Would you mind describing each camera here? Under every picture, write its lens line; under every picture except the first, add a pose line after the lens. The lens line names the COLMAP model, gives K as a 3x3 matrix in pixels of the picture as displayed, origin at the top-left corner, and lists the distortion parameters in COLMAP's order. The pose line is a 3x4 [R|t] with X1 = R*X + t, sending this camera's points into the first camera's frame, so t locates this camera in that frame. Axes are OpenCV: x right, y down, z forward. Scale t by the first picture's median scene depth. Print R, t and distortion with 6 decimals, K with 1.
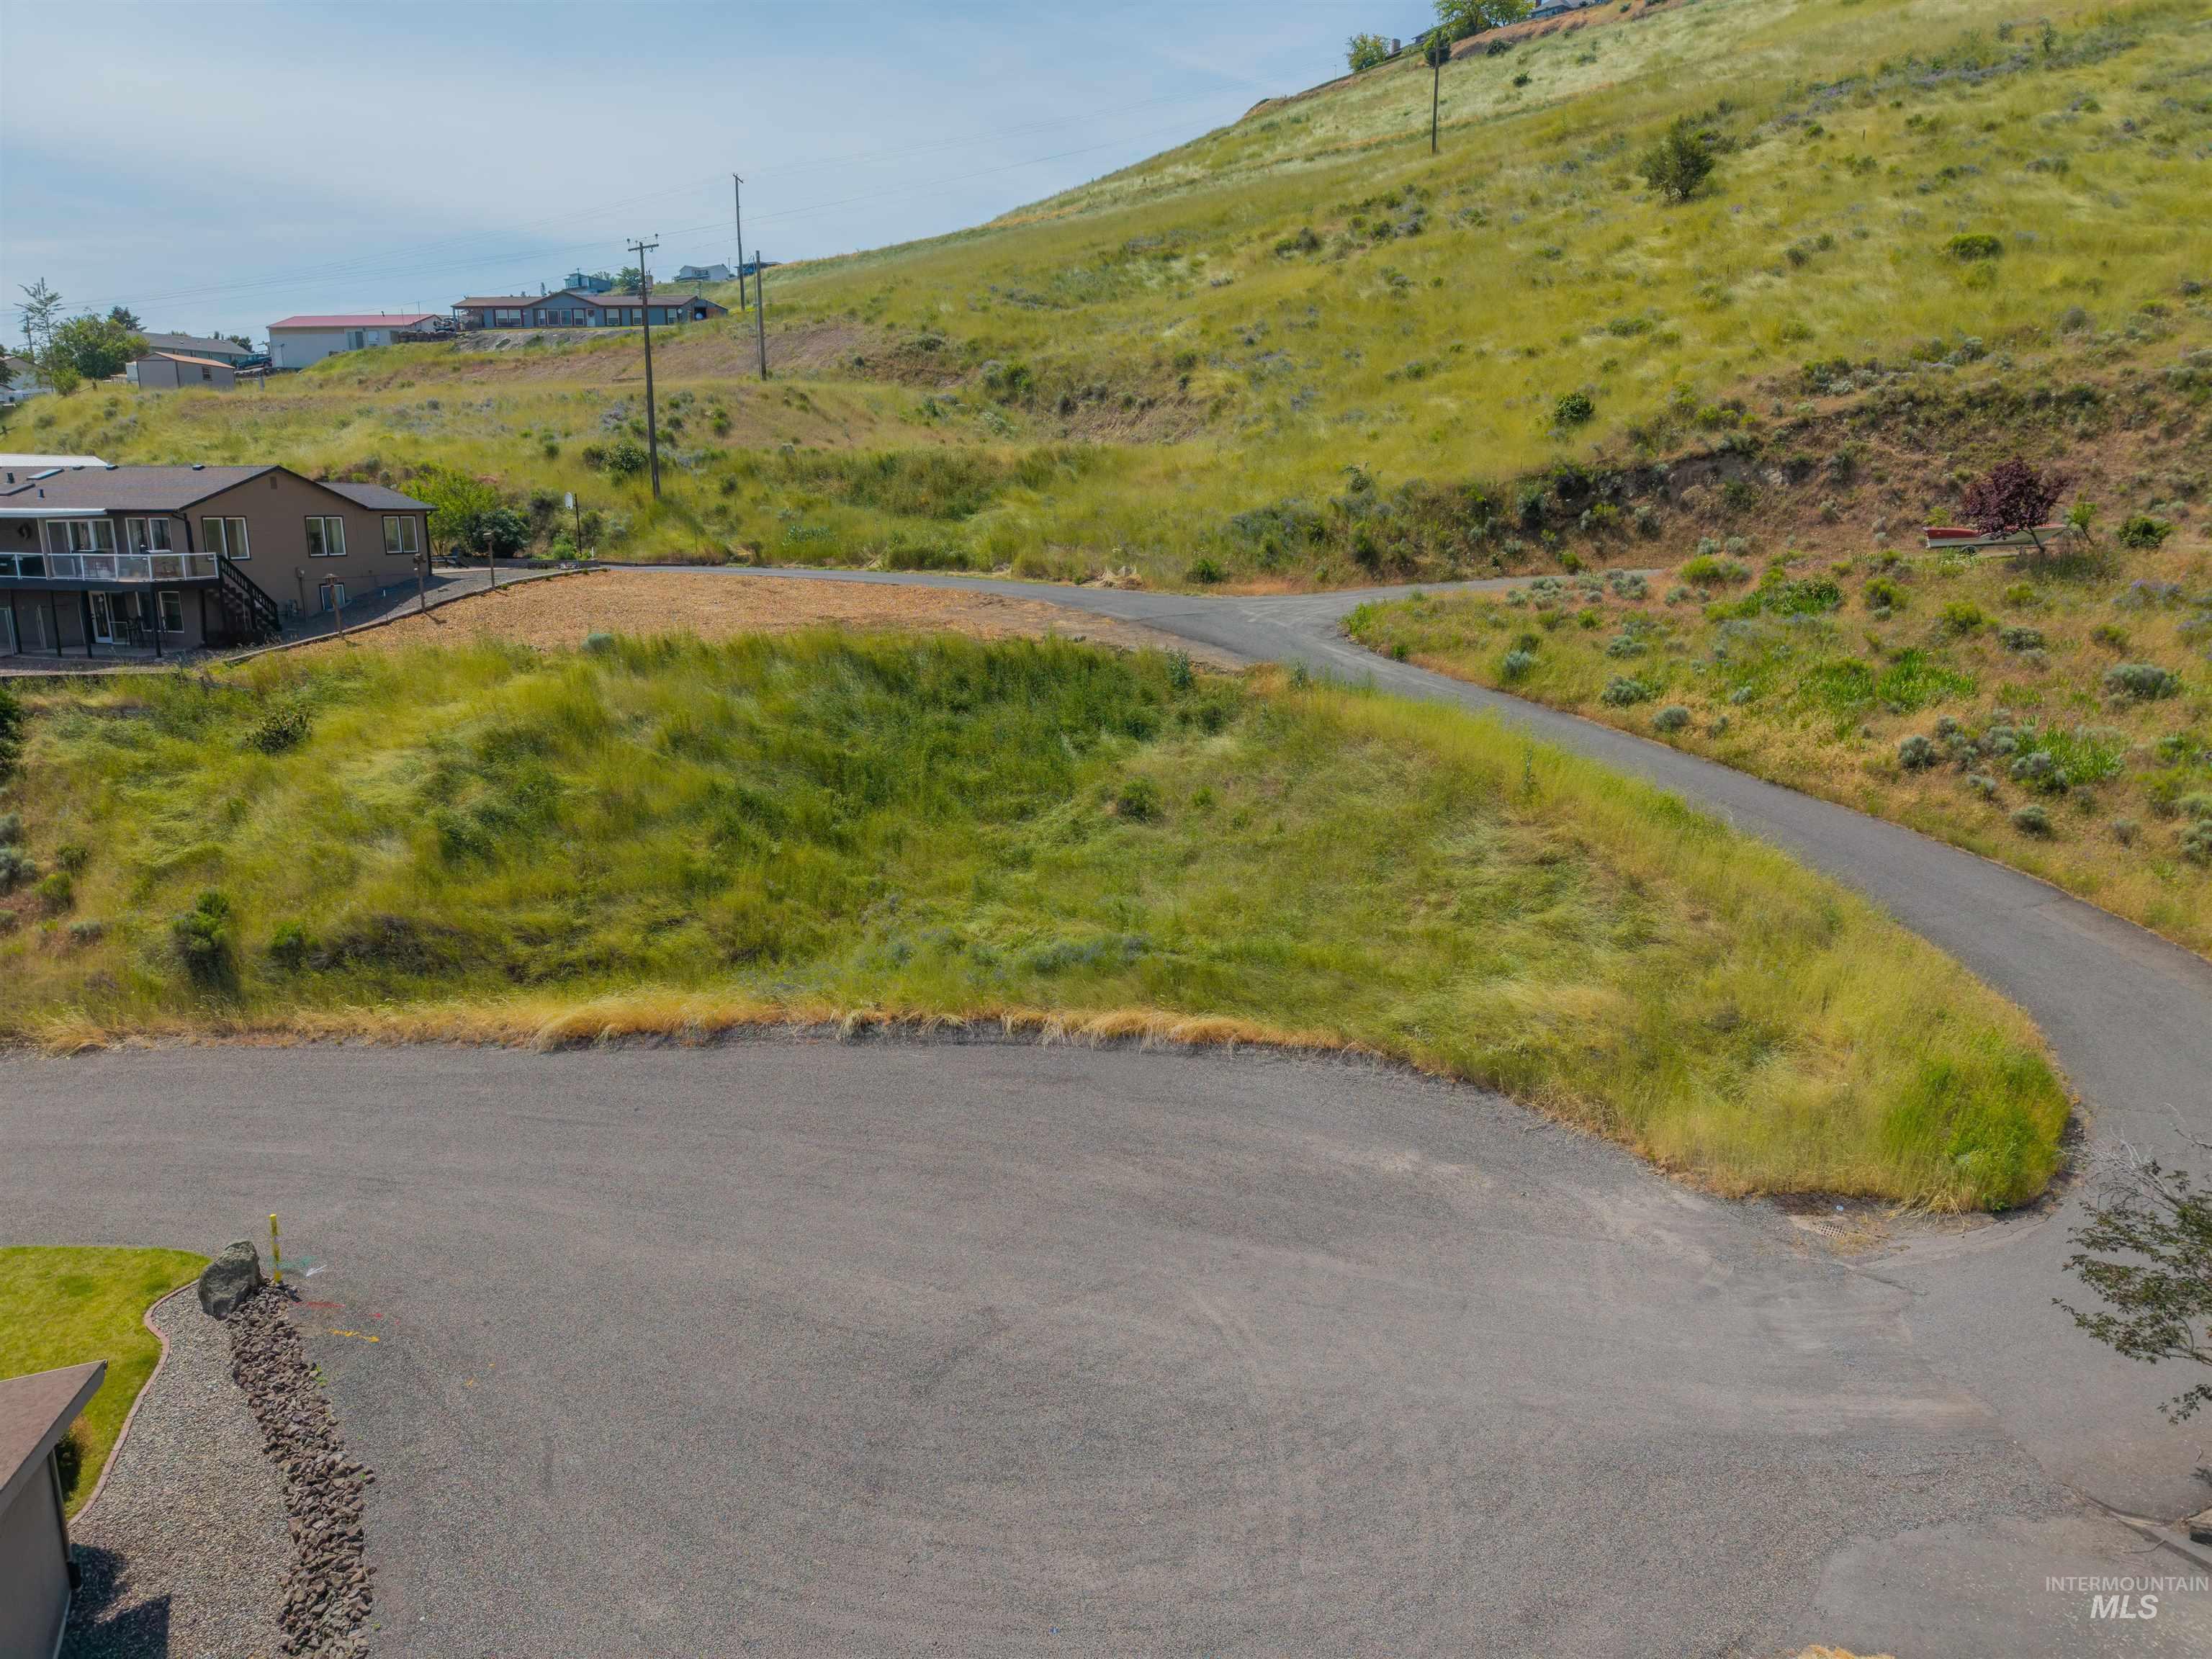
lens RADIAL K [[1483.5, 0, 1109.1], [0, 1483.5, 825.9], [0, 0, 1]] dist [0.019216, -0.023820]
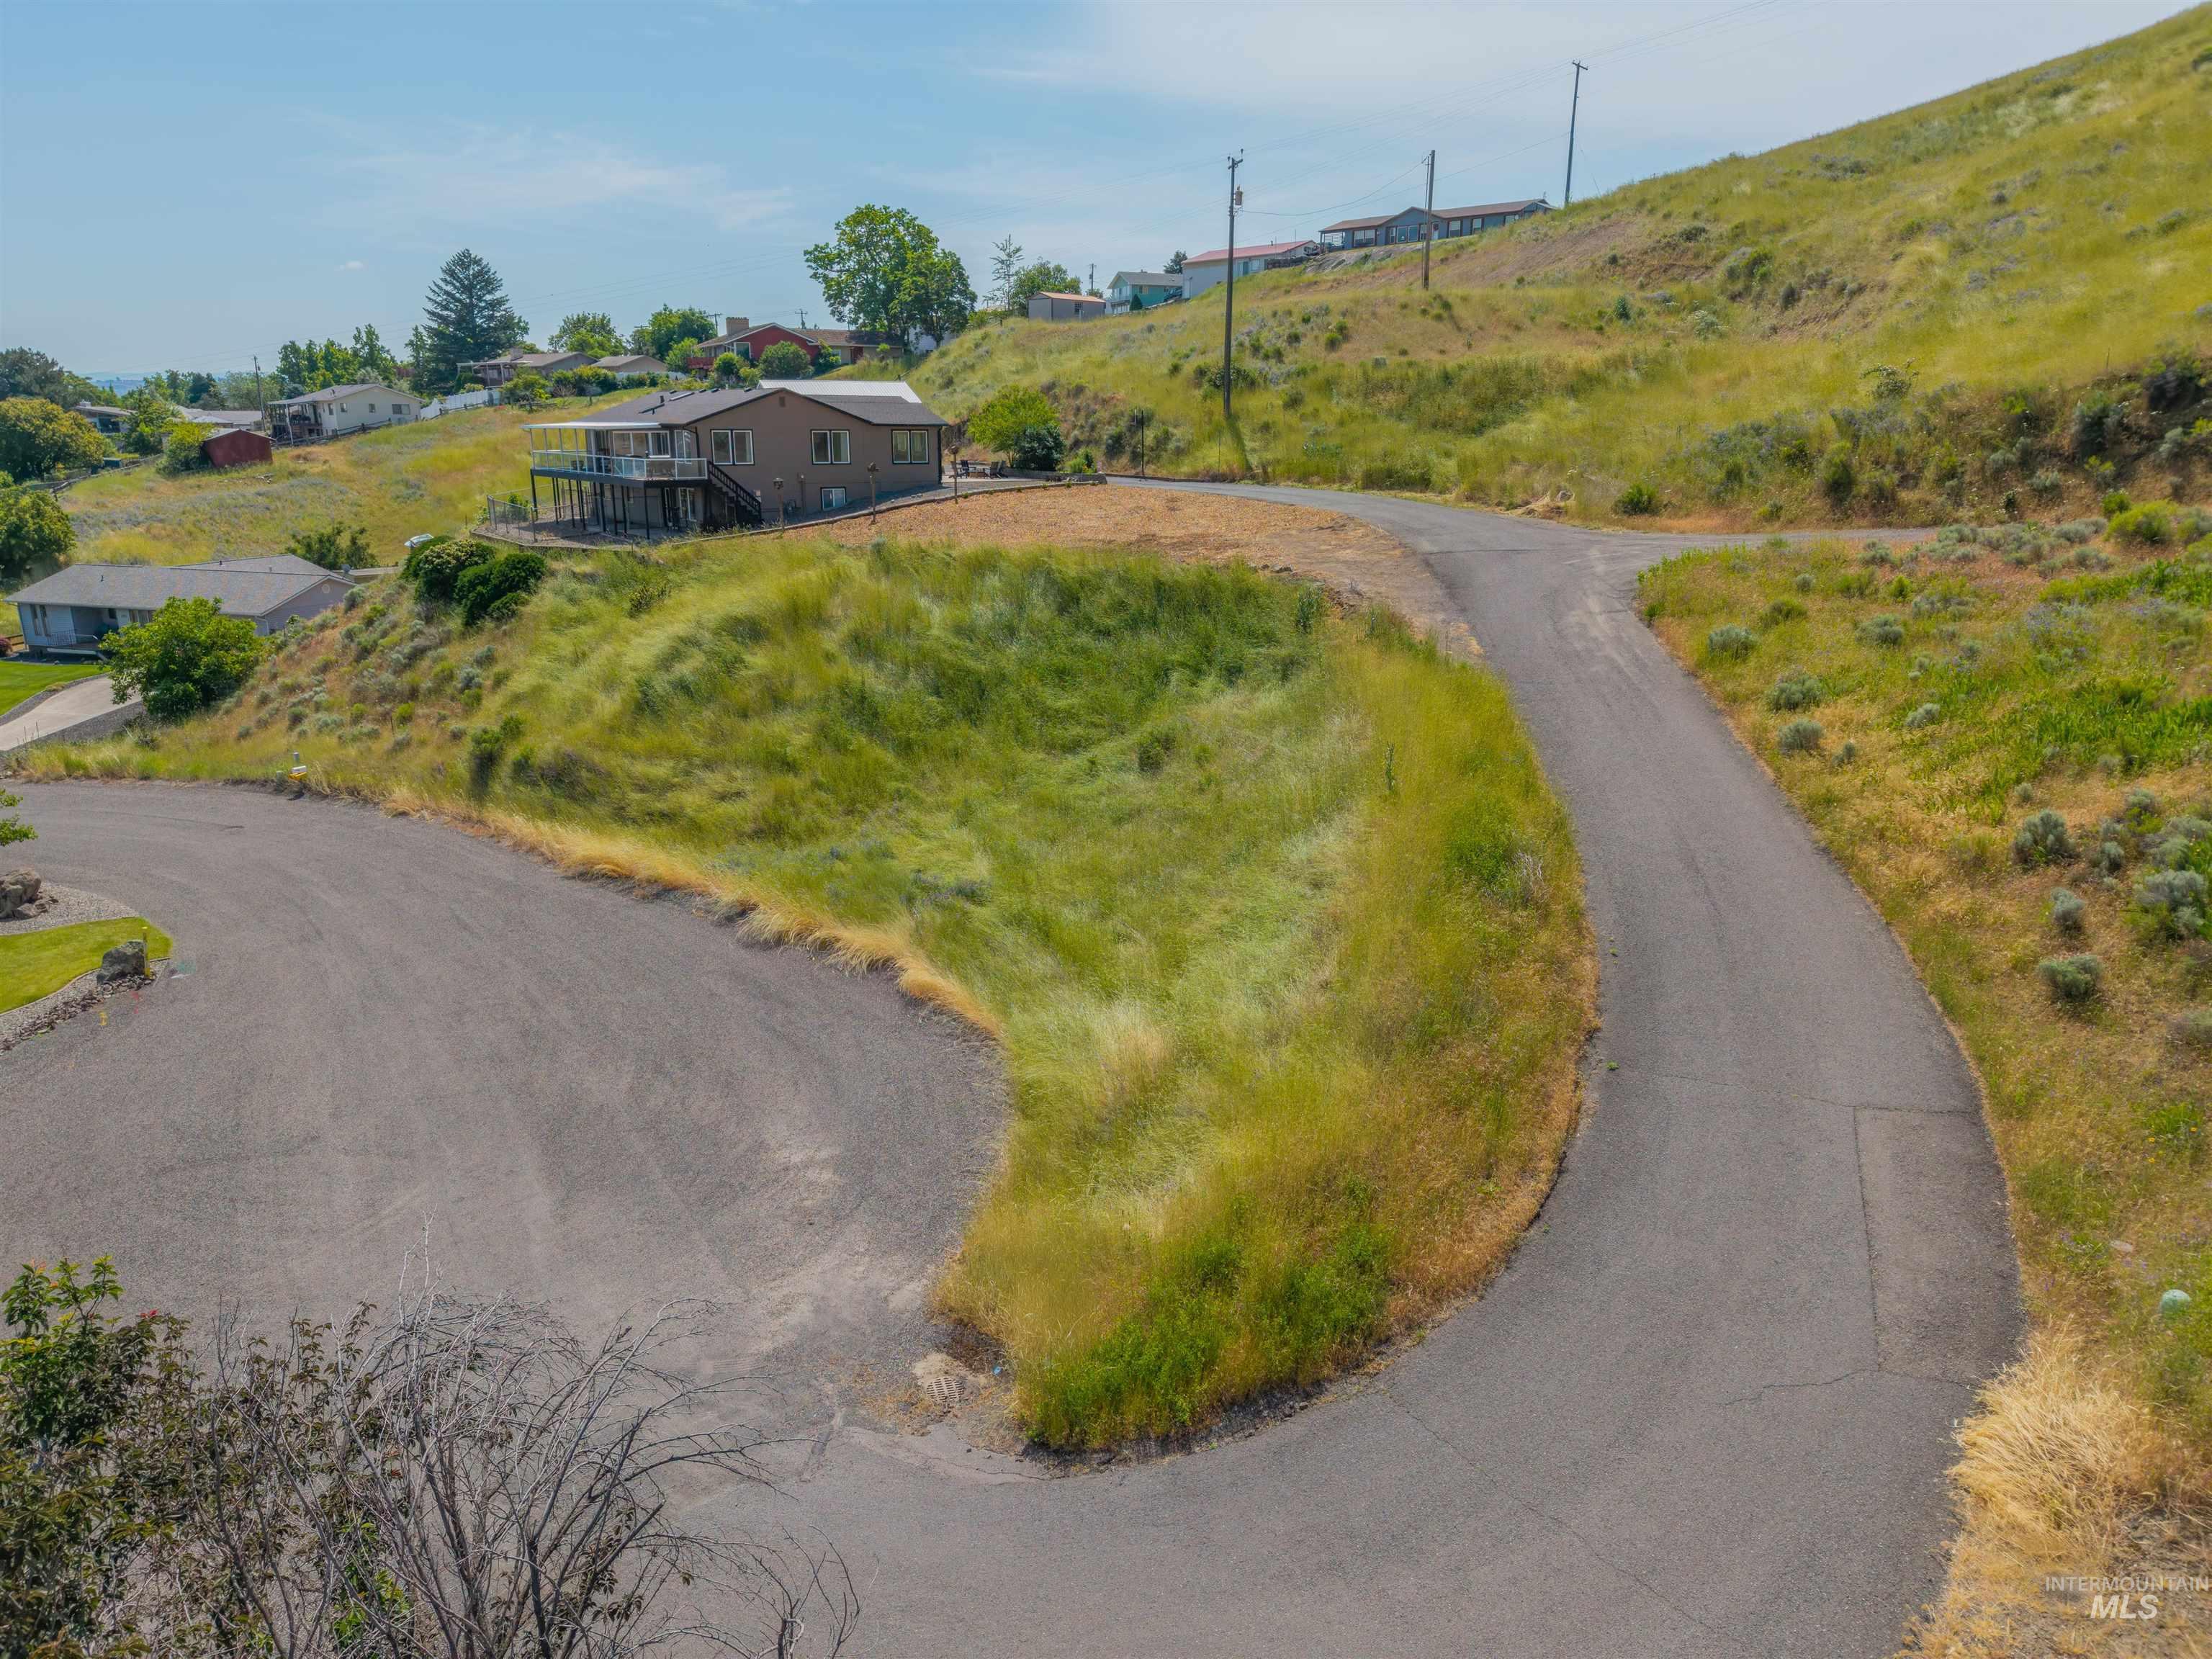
lens RADIAL K [[1483.5, 0, 1104.8], [0, 1483.5, 824.3], [0, 0, 1]] dist [0.019216, -0.023820]
pose [[0.764127, 0.169112, -0.622504, 0.460680], [-0.136253, 0.985564, 0.100491, -0.046961], [0.630512, 0.008030, 0.776138, 0.219630]]
